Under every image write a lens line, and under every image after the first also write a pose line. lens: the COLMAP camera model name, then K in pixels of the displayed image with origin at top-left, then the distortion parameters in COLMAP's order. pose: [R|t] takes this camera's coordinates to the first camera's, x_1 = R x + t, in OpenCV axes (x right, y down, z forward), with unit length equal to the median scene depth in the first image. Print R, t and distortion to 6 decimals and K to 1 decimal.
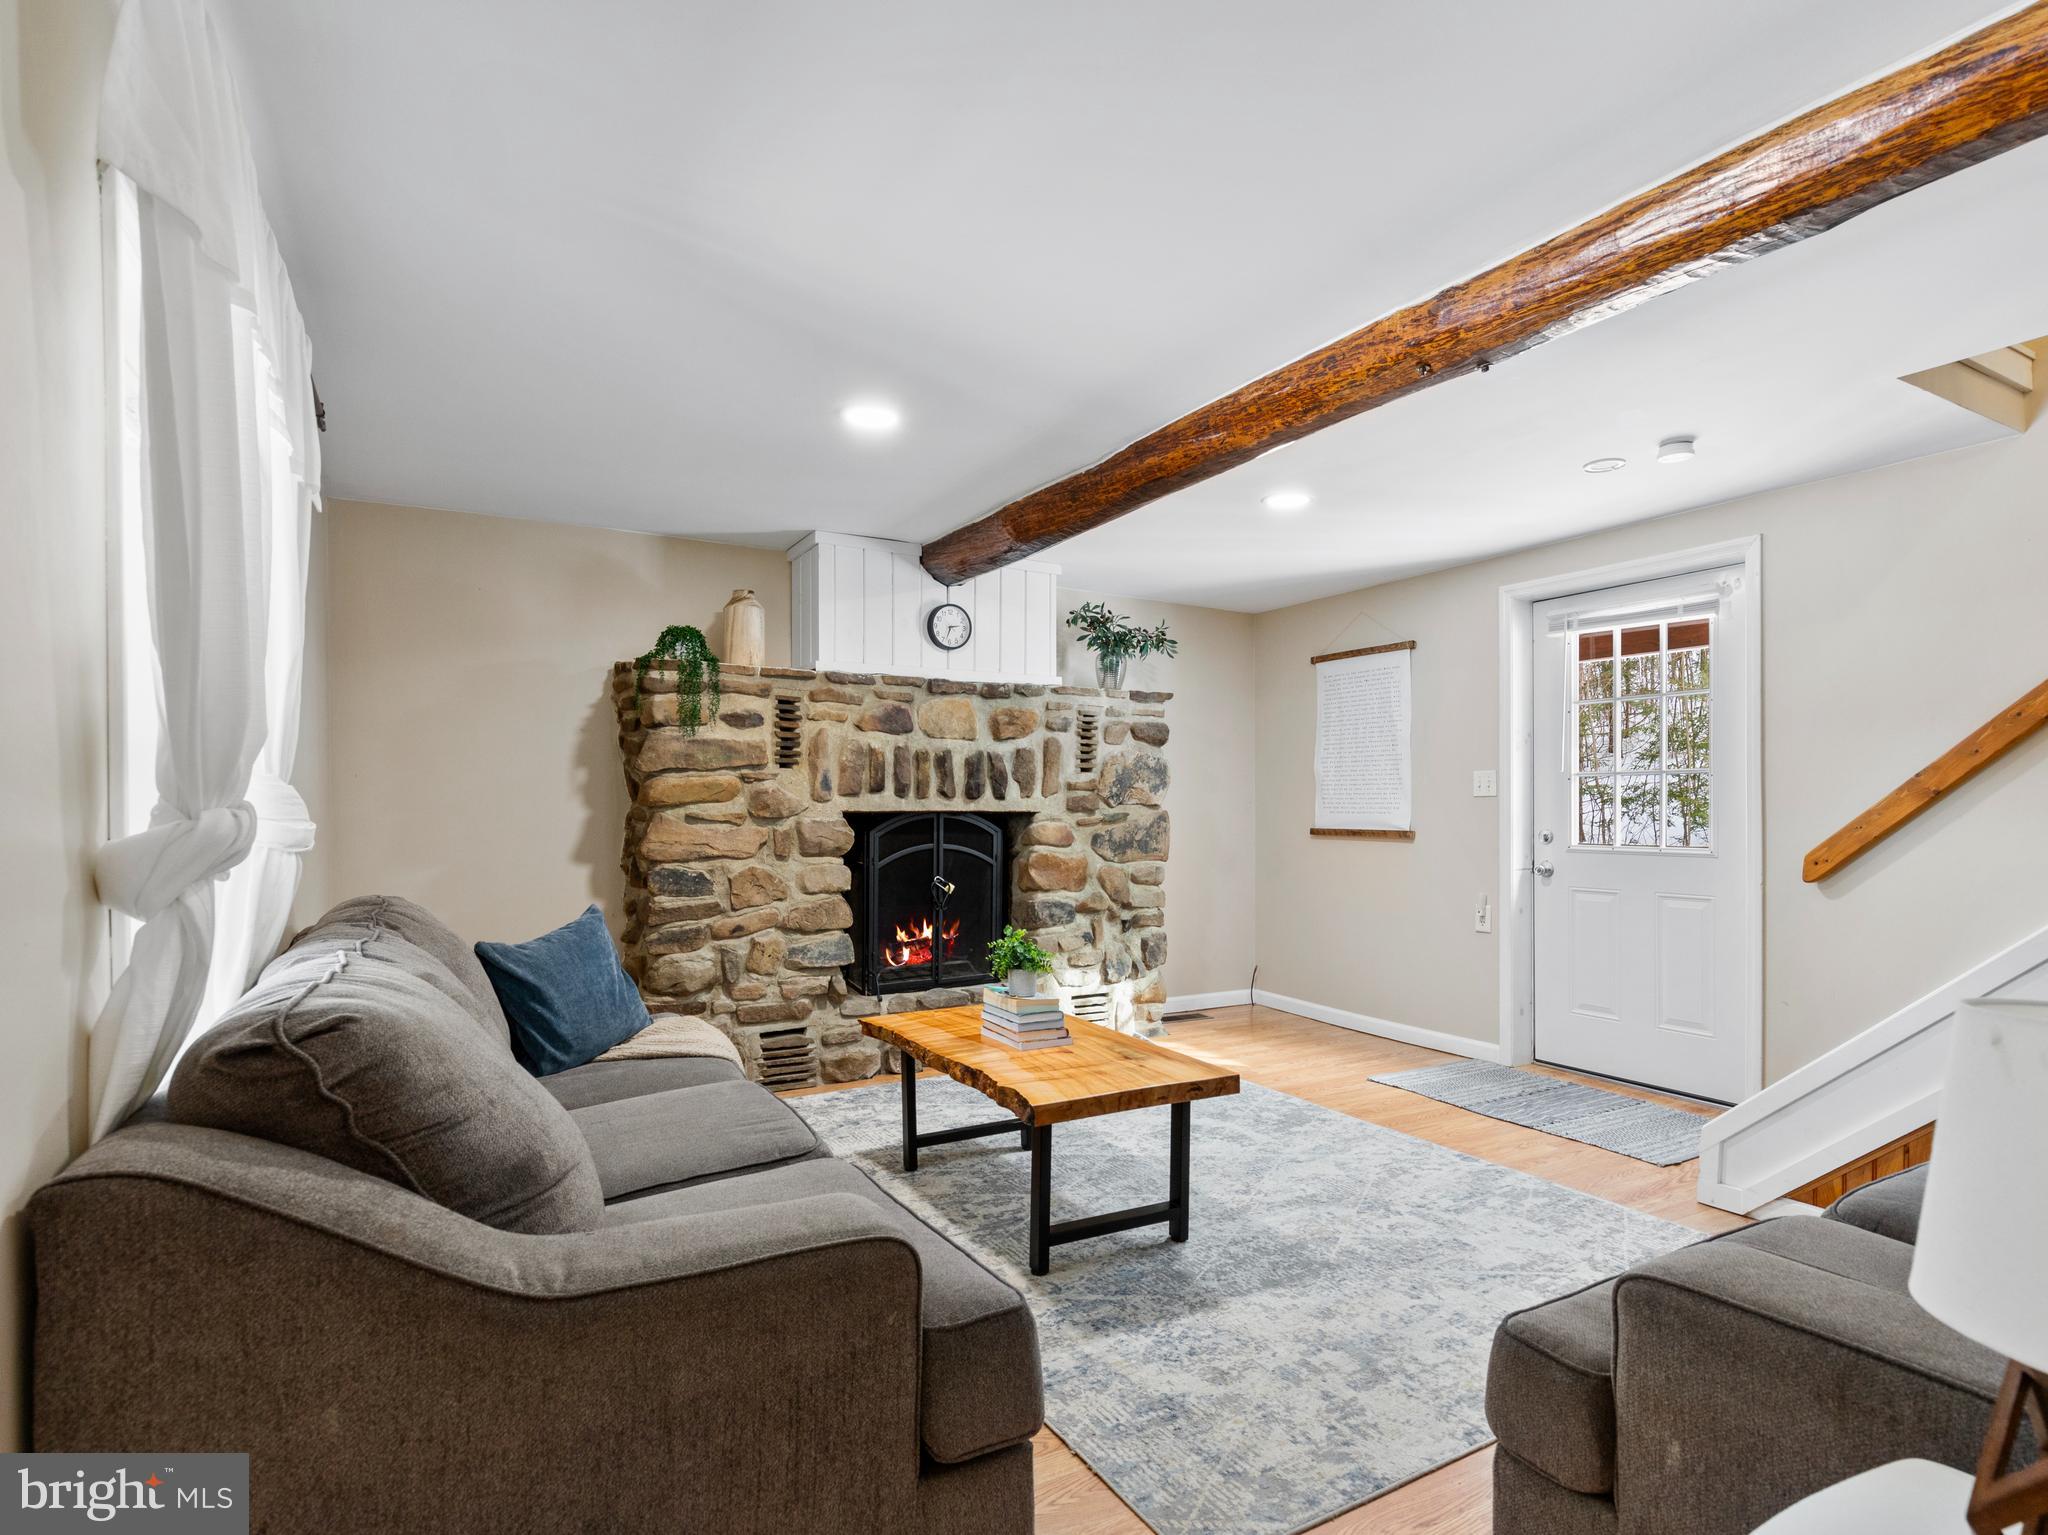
lens RADIAL K [[1071.7, 0, 1002.3], [0, 1071.7, 802.5], [0, 0, 1]] dist [0.016806, -0.000130]
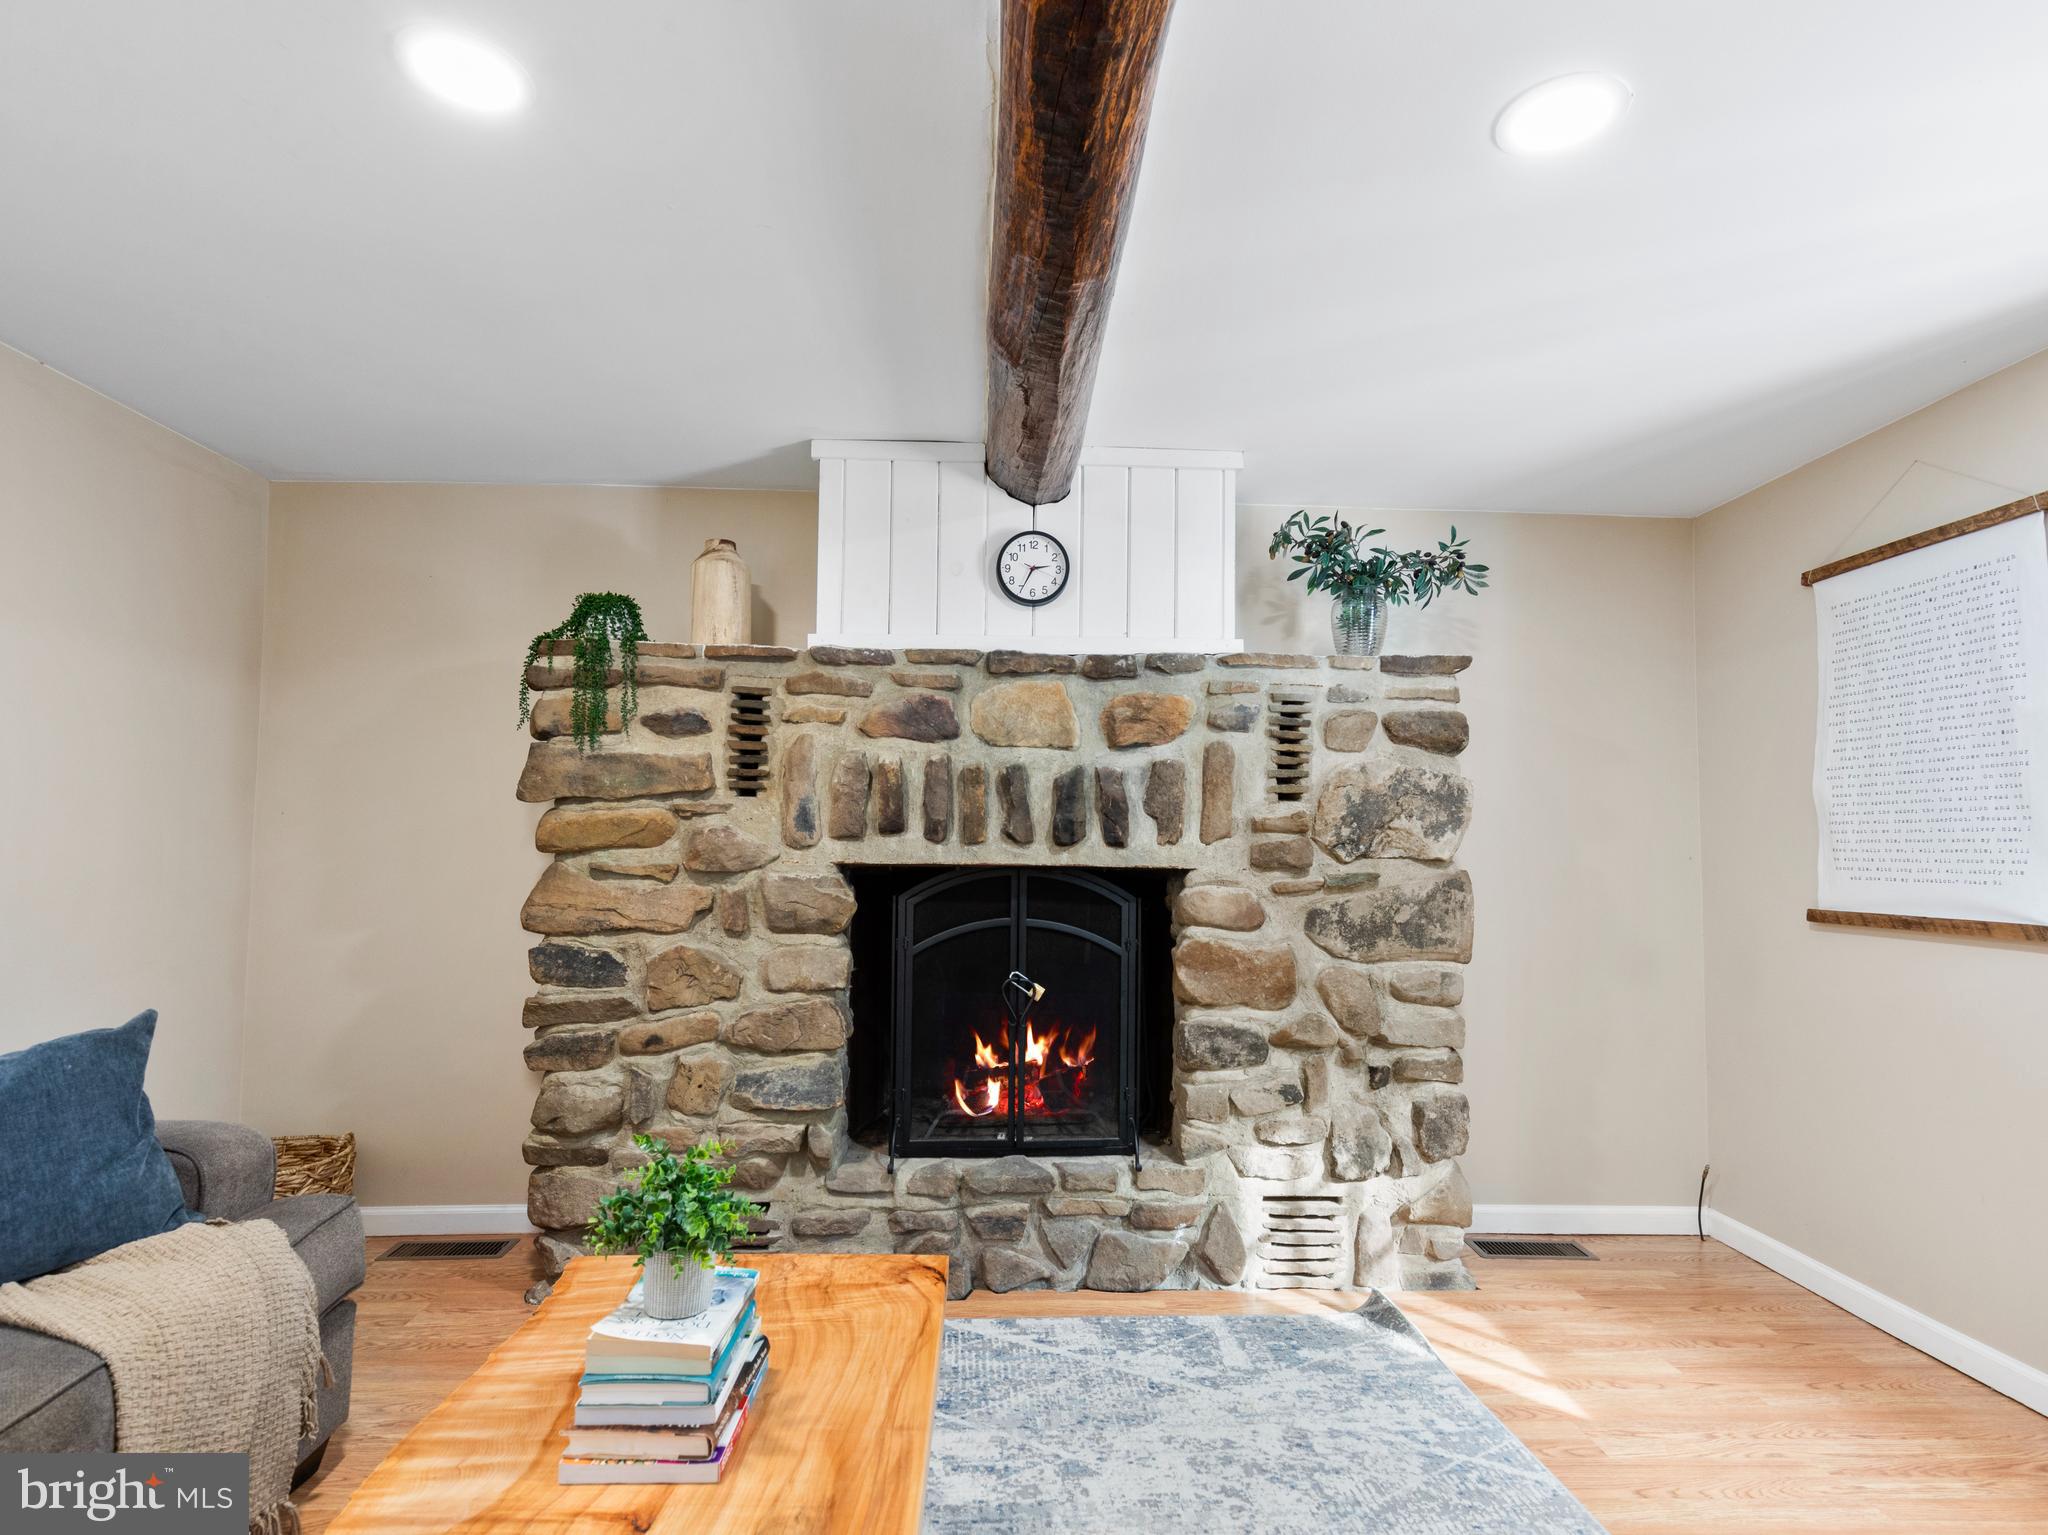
lens RADIAL K [[1045.9, 0, 1025.8], [0, 1045.9, 797.5], [0, 0, 1]] dist [0.010641, -0.000451]
pose [[0.887999, -0.016960, -0.459533, 0.226588], [-0.008946, 0.998493, -0.054139, 0.001599], [0.459759, 0.052186, 0.886509, 0.472738]]
